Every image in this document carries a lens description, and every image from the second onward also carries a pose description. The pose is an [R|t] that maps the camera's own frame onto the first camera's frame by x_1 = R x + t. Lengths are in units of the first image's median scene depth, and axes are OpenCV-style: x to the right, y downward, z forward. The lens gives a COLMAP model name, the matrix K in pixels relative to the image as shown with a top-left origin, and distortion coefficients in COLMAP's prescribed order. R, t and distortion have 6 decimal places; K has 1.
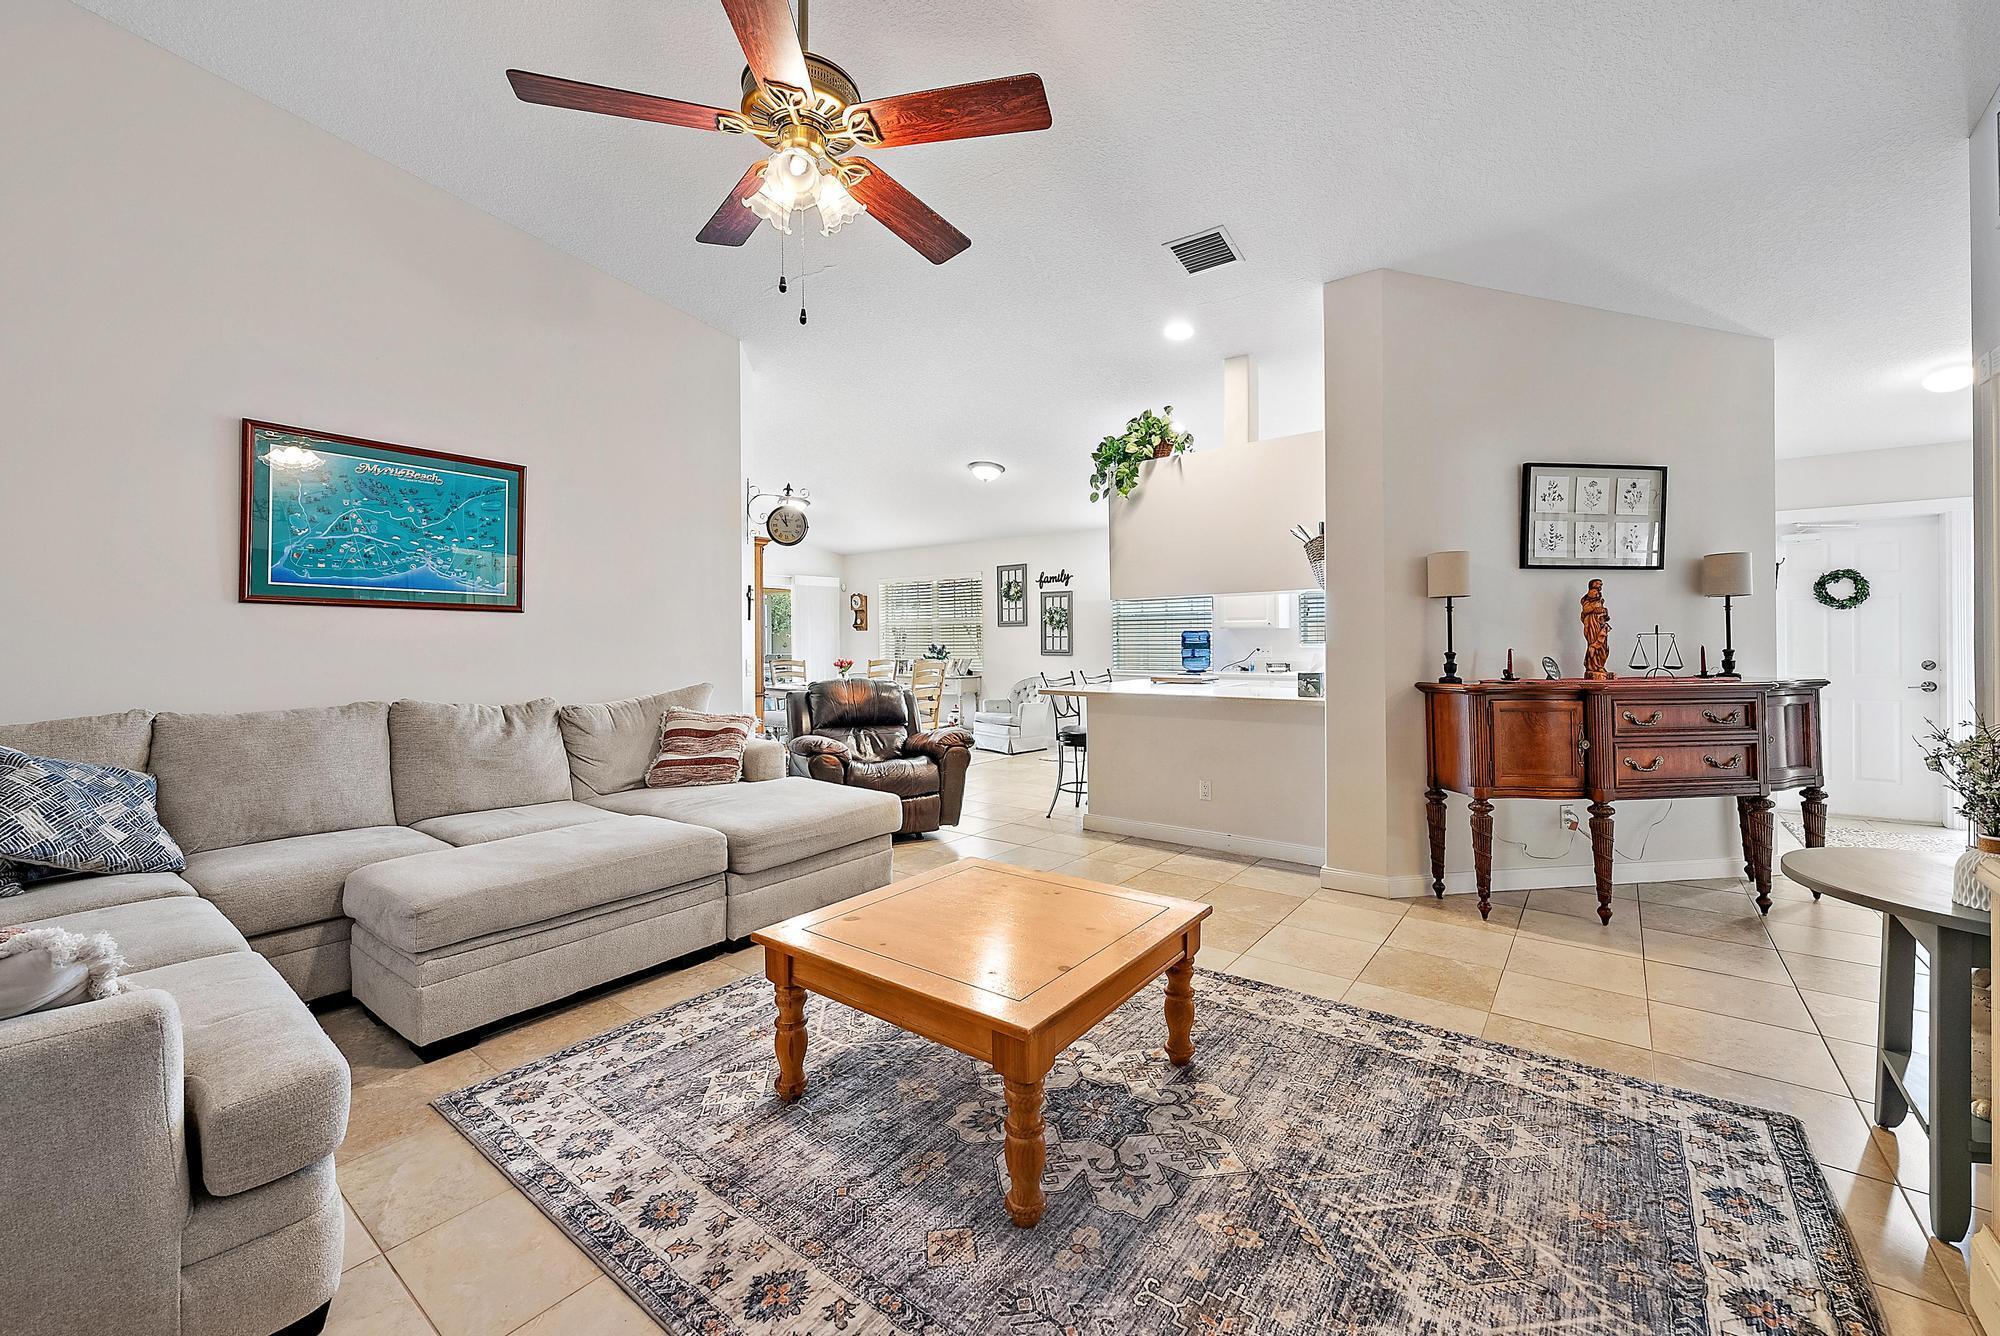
lens RADIAL K [[796.6, 0, 1004.0], [0, 796.6, 647.2], [0, 0, 1]] dist [-0.000185, -0.000014]
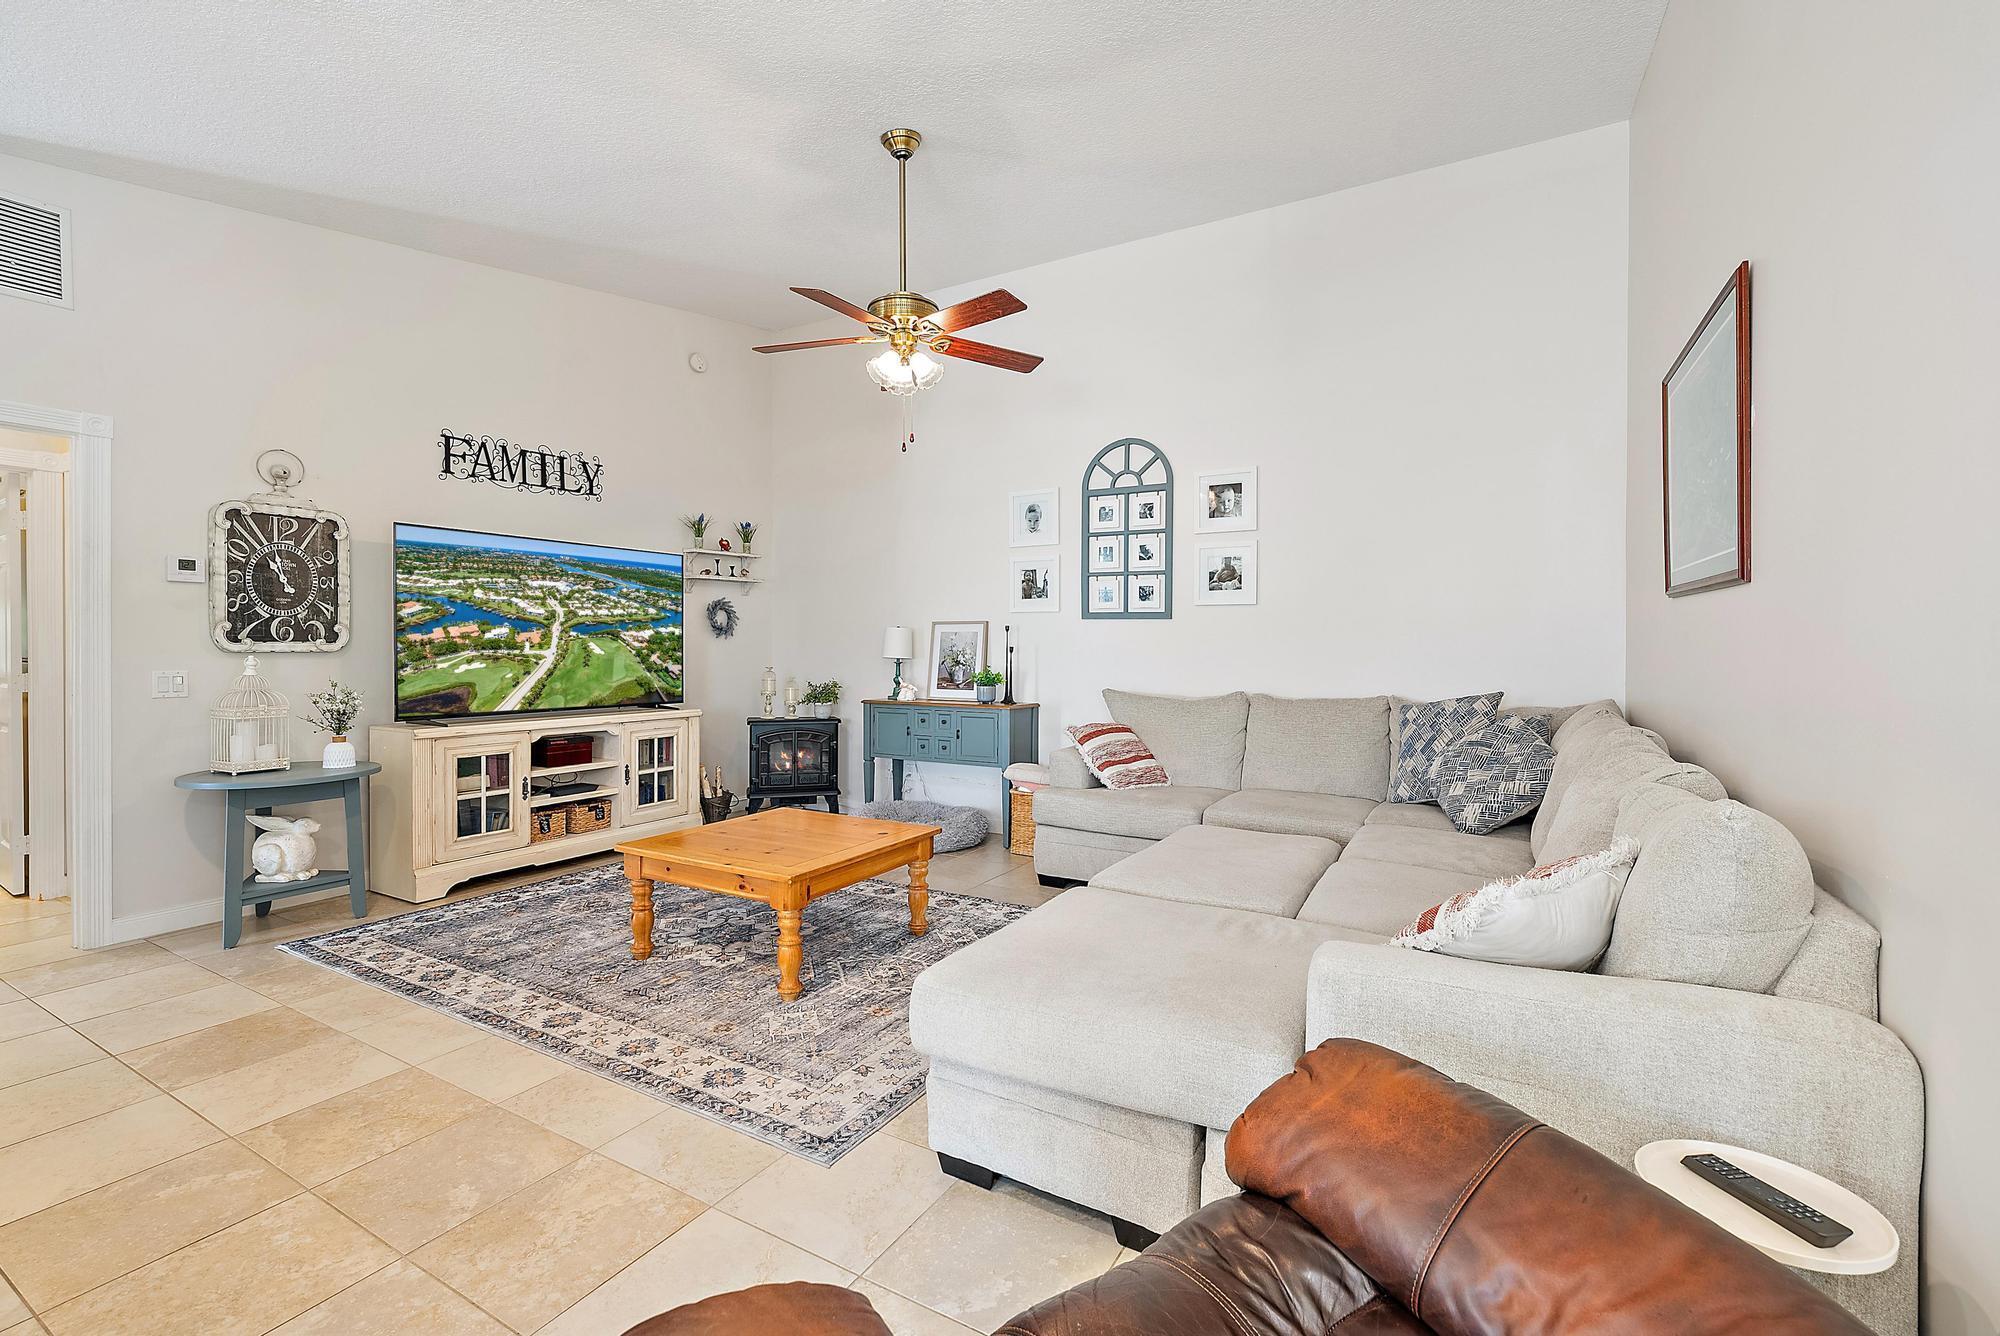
lens RADIAL K [[869.5, 0, 986.8], [0, 869.5, 653.1], [0, 0, 1]] dist [-0.003539, -0.000071]
pose [[-0.993526, 0.004835, -0.113498, -0.052237], [0.003046, 0.999868, 0.015930, -0.004527], [0.113560, 0.015481, -0.993411, 0.678844]]
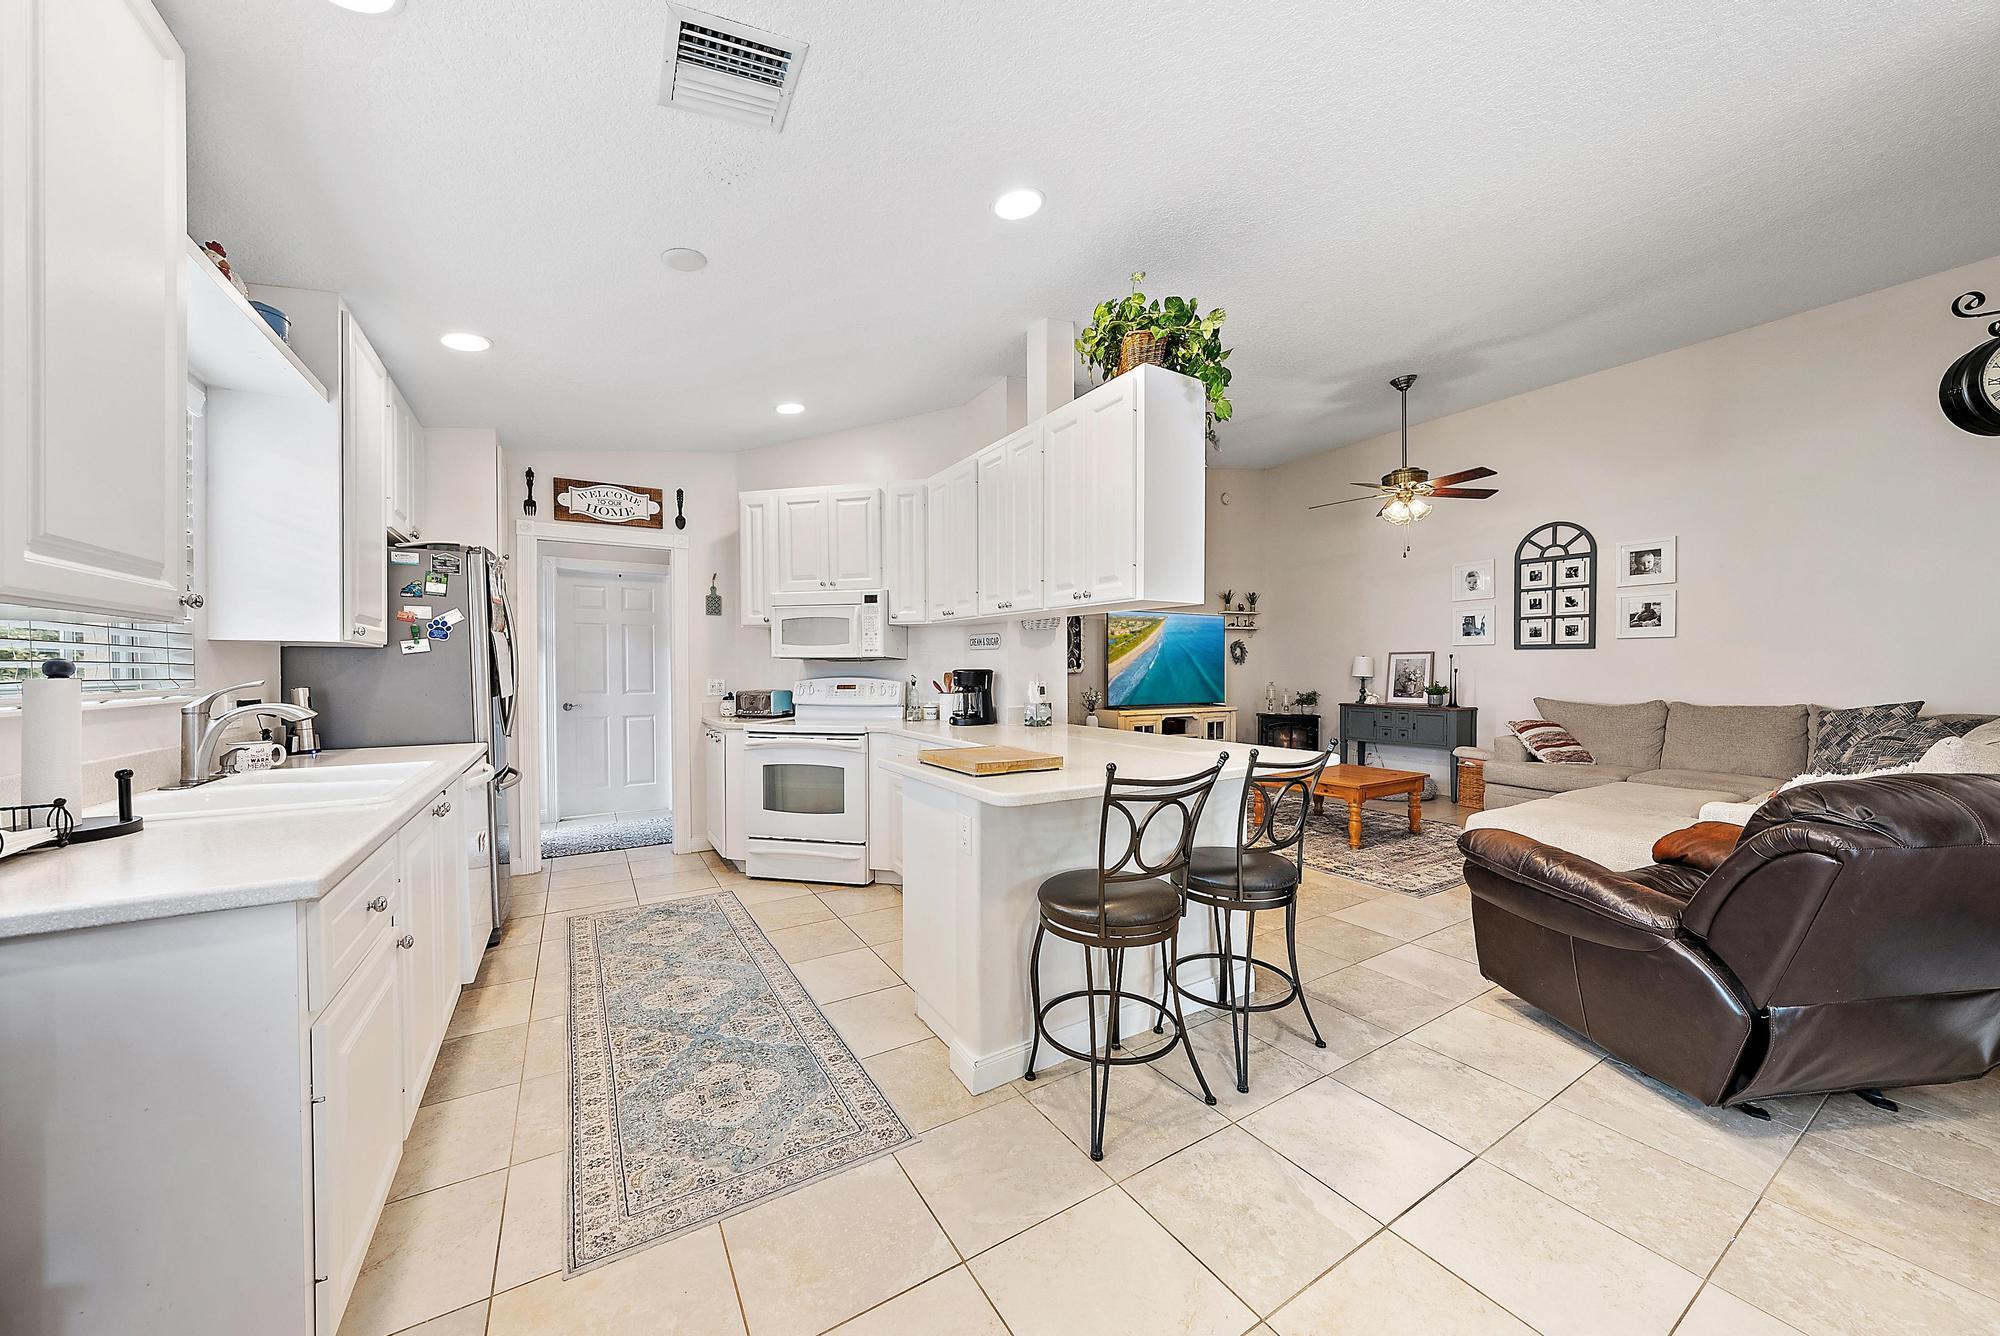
lens RADIAL K [[686.1, 0, 992.8], [0, 686.1, 678.0], [0, 0, 1]] dist [-0.006570, -0.000109]
pose [[-0.930245, 0.004712, 0.366909, 0.035542], [0.012074, 0.999769, 0.017773, -0.007556], [-0.366740, 0.020963, -0.930087, 0.885622]]
